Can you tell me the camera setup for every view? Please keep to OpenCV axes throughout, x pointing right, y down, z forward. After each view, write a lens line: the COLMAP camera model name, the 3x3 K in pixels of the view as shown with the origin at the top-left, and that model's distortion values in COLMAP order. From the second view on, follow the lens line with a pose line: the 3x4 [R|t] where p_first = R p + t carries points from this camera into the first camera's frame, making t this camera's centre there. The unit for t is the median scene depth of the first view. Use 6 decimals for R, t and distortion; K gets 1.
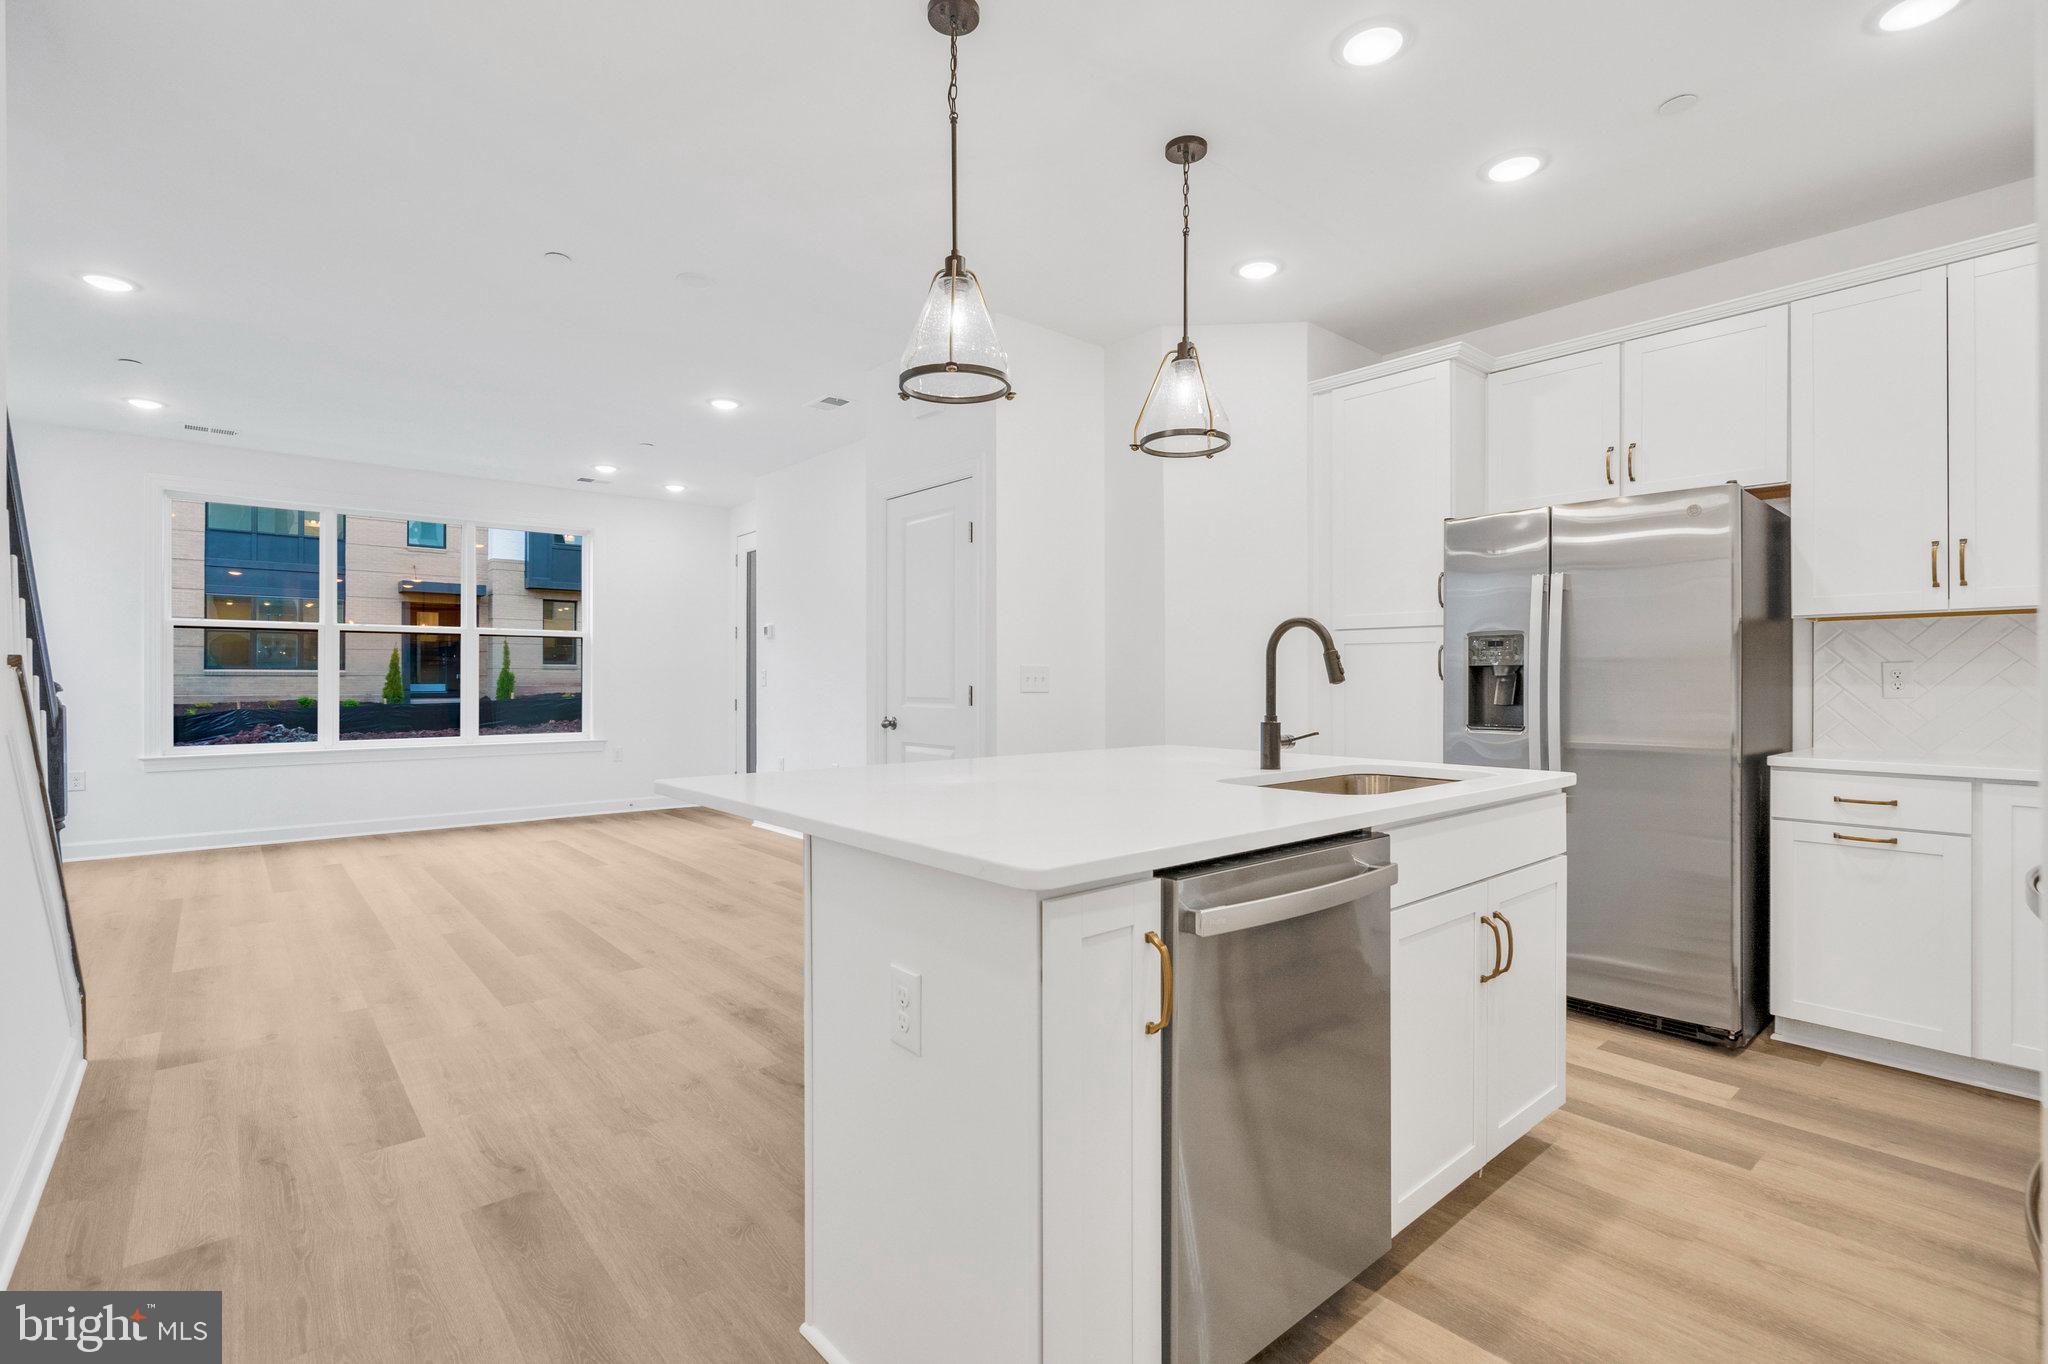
lens RADIAL K [[944.8, 0, 1021.6], [0, 944.8, 677.4], [0, 0, 1]] dist [-0.001756, 0.000845]
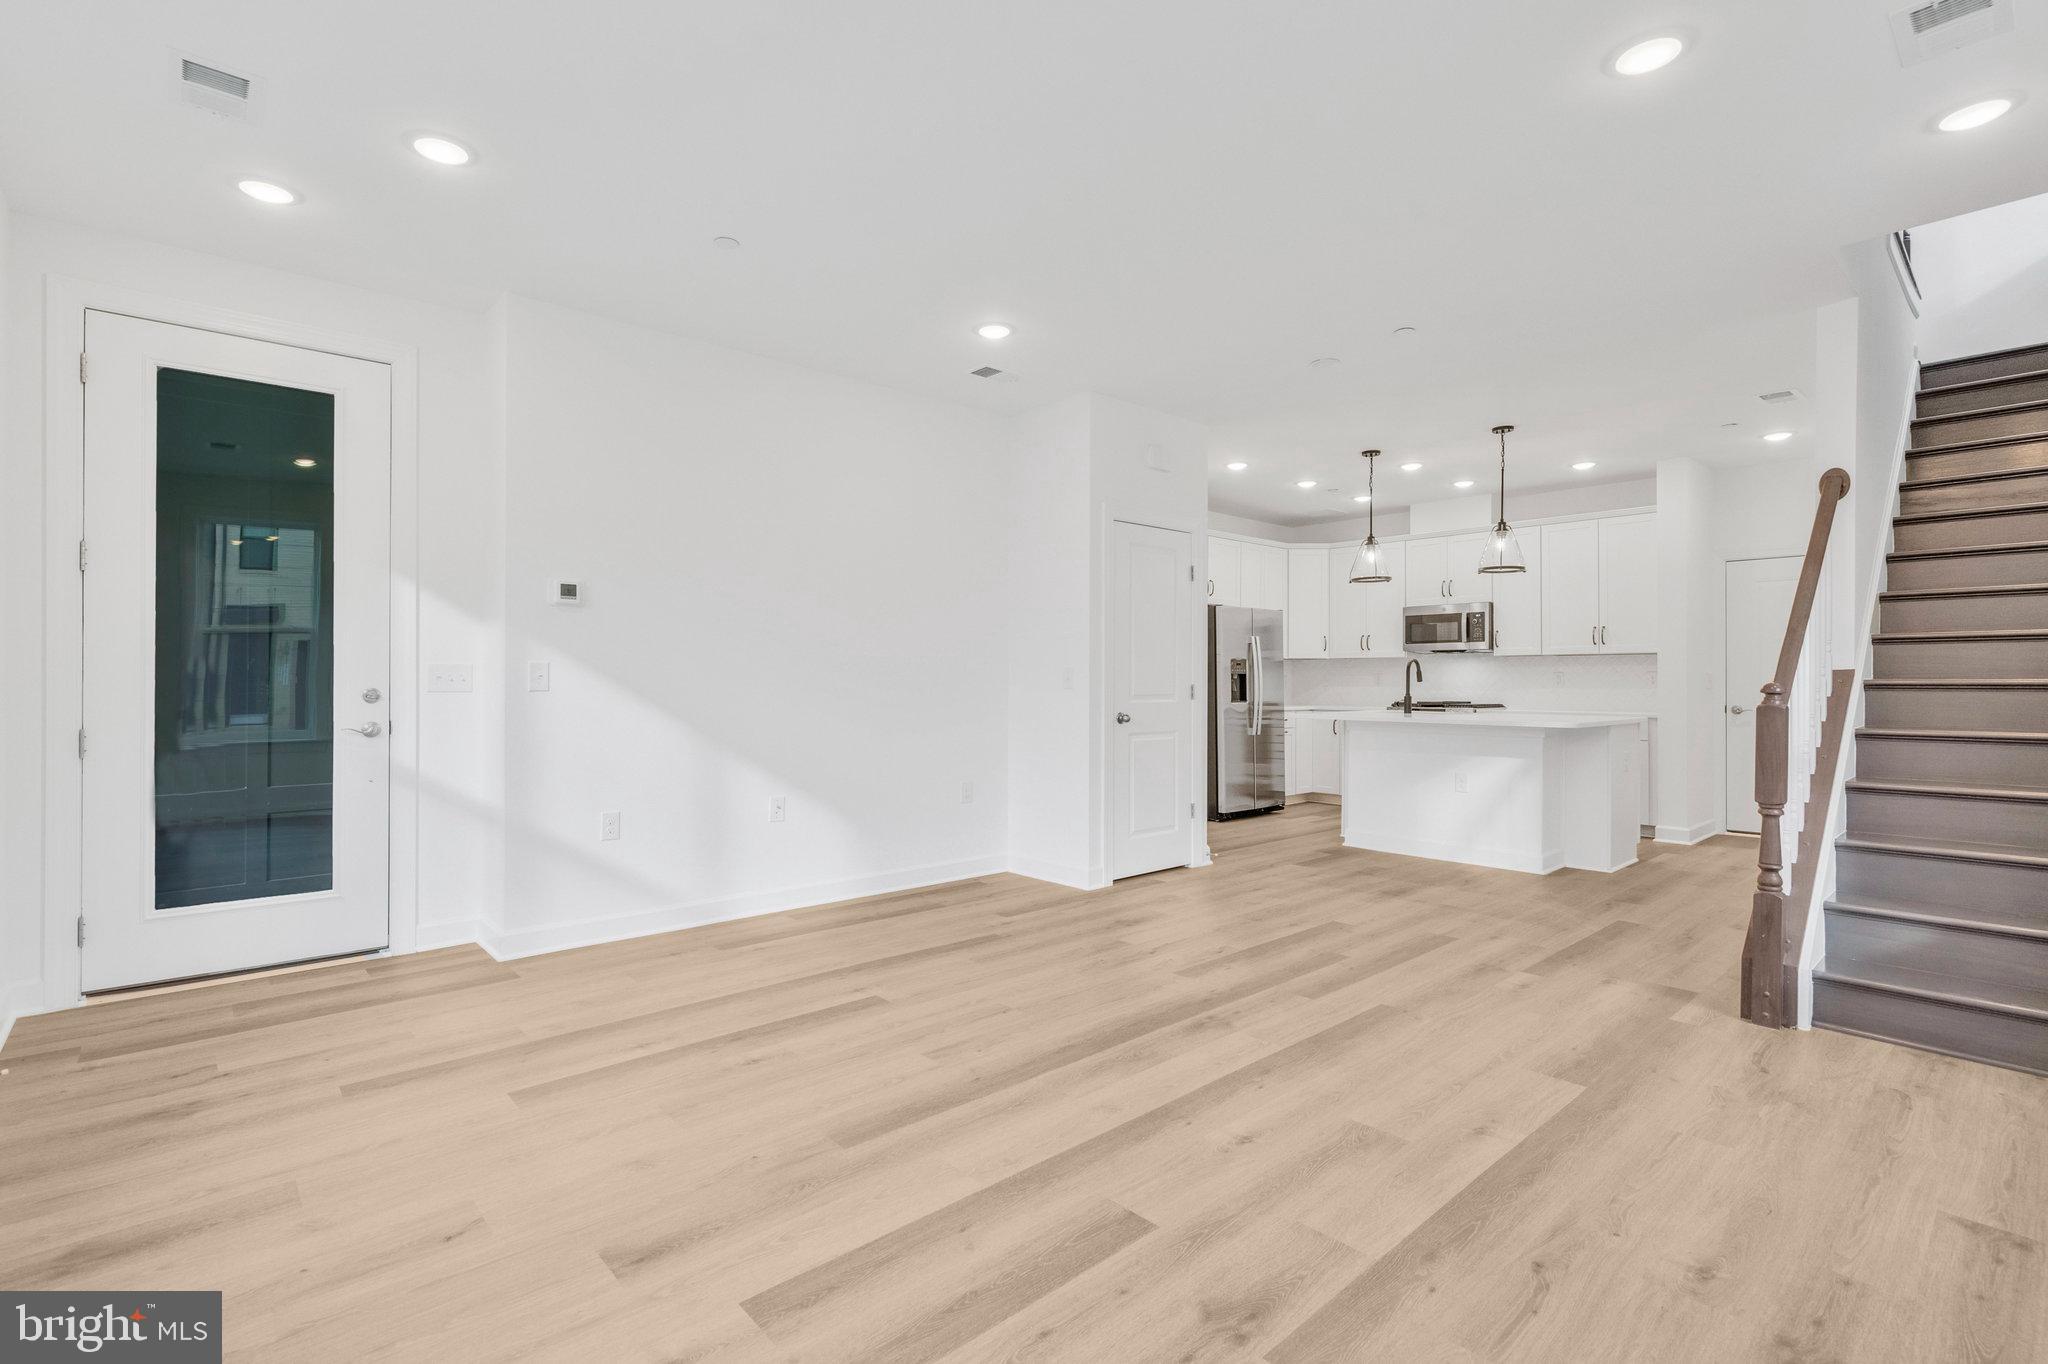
lens RADIAL K [[944.6, 0, 1020.2], [0, 944.6, 679.6], [0, 0, 1]] dist [-0.001273, 0.000551]
pose [[-0.027666, -0.001471, 0.999616, -1.699708], [-0.006165, 0.999980, 0.001301, 0.001497], [-0.999598, -0.006127, -0.027674, 1.535663]]
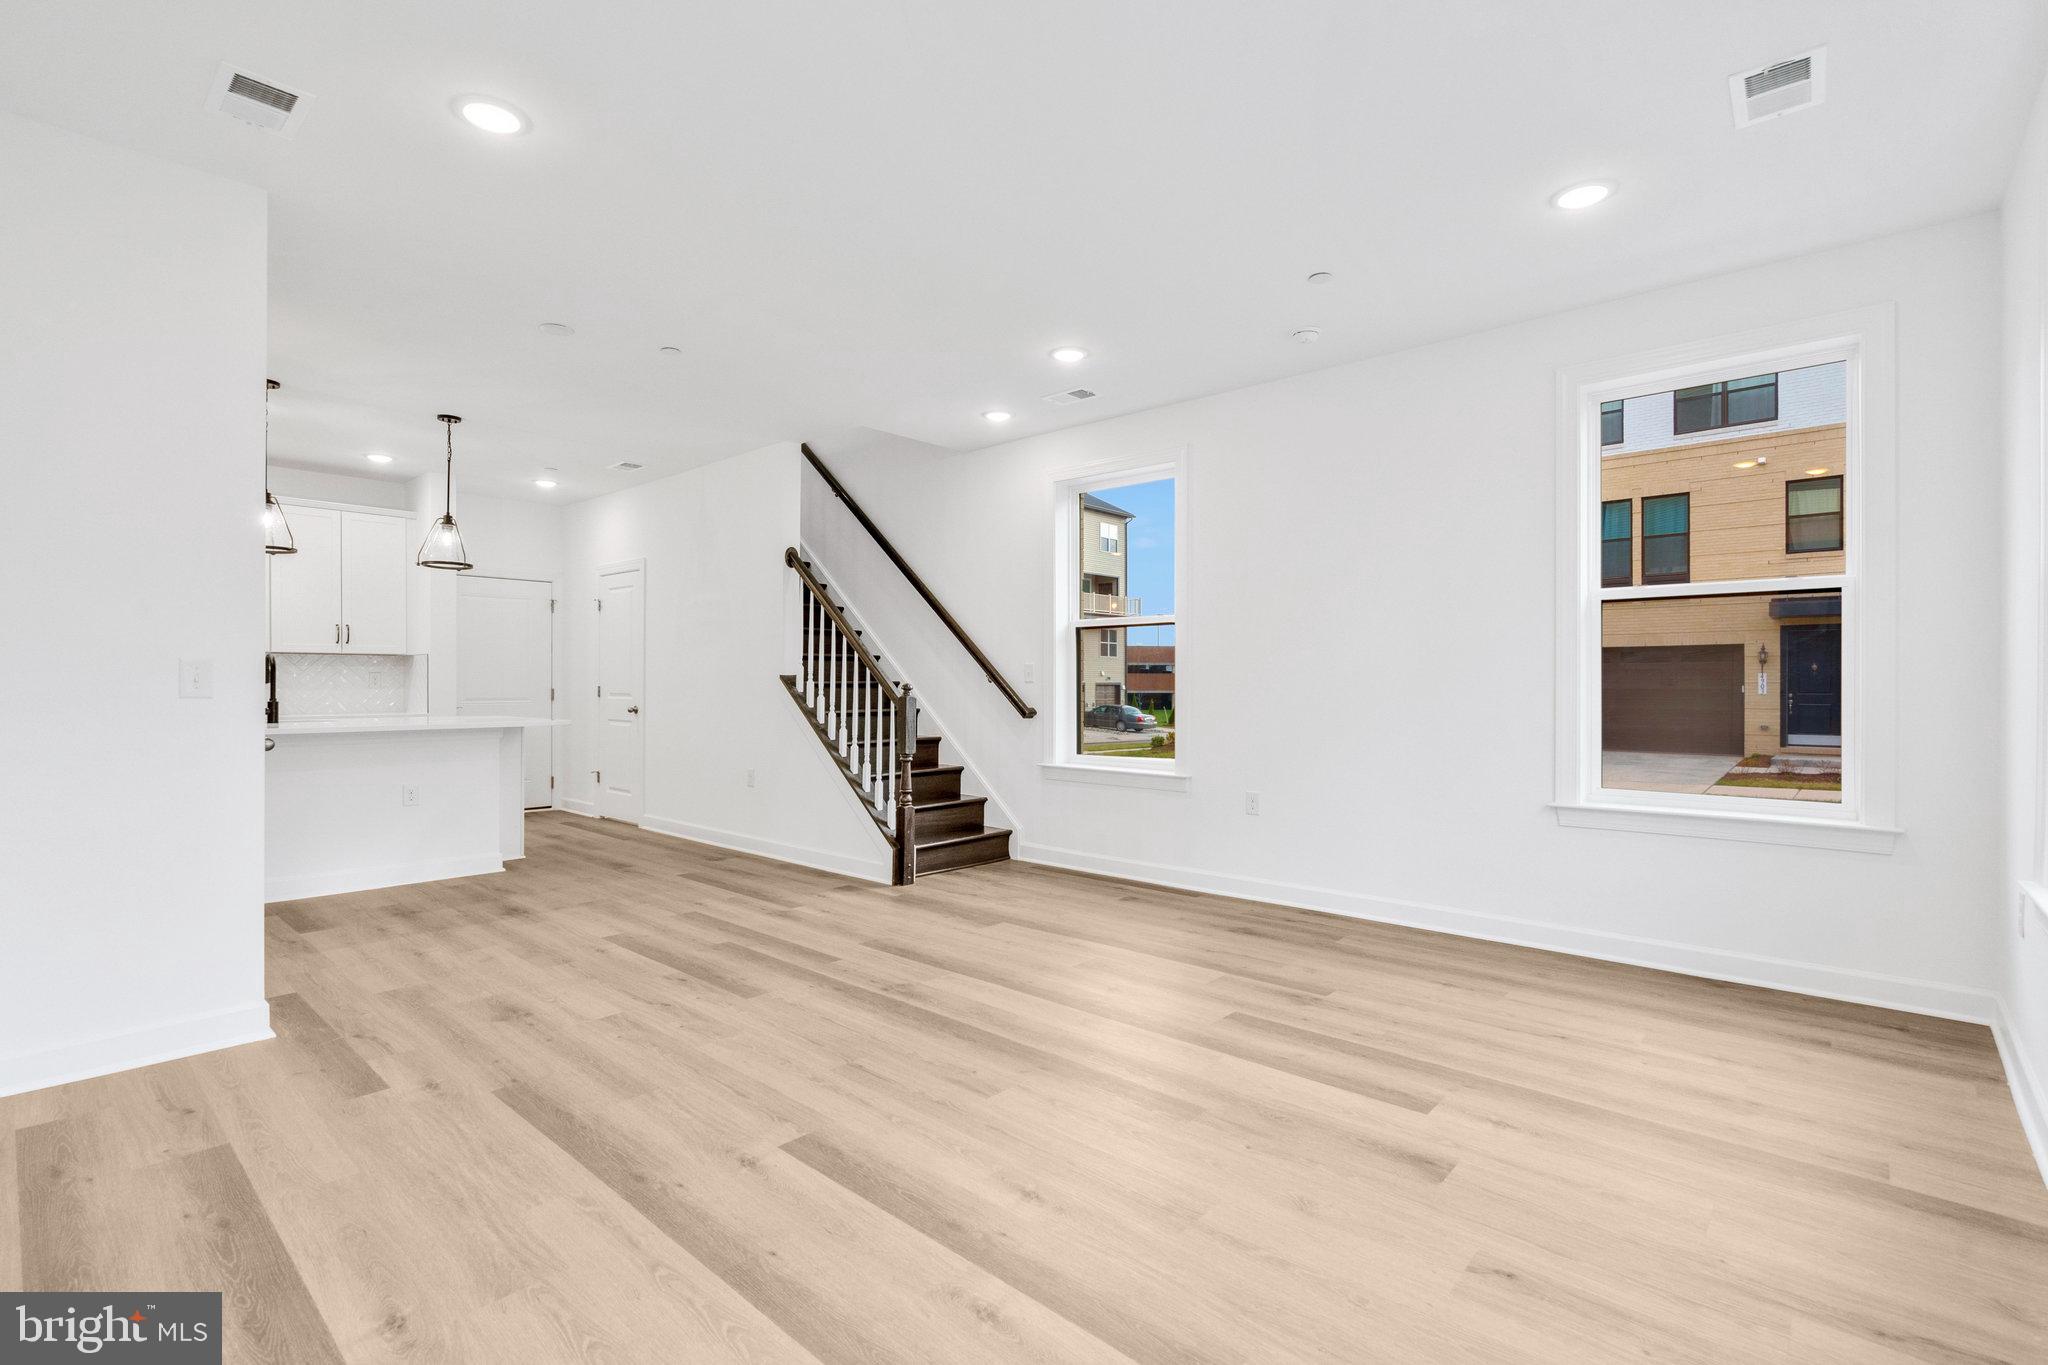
lens RADIAL K [[931.0, 0, 1023.4], [0, 931.0, 679.2], [0, 0, 1]] dist [-0.000474, -0.000472]
pose [[-0.991440, -0.002715, -0.130535, -0.807187], [-0.001775, 0.999972, -0.007313, 0.005961], [0.130551, -0.007018, -0.991417, 2.326811]]
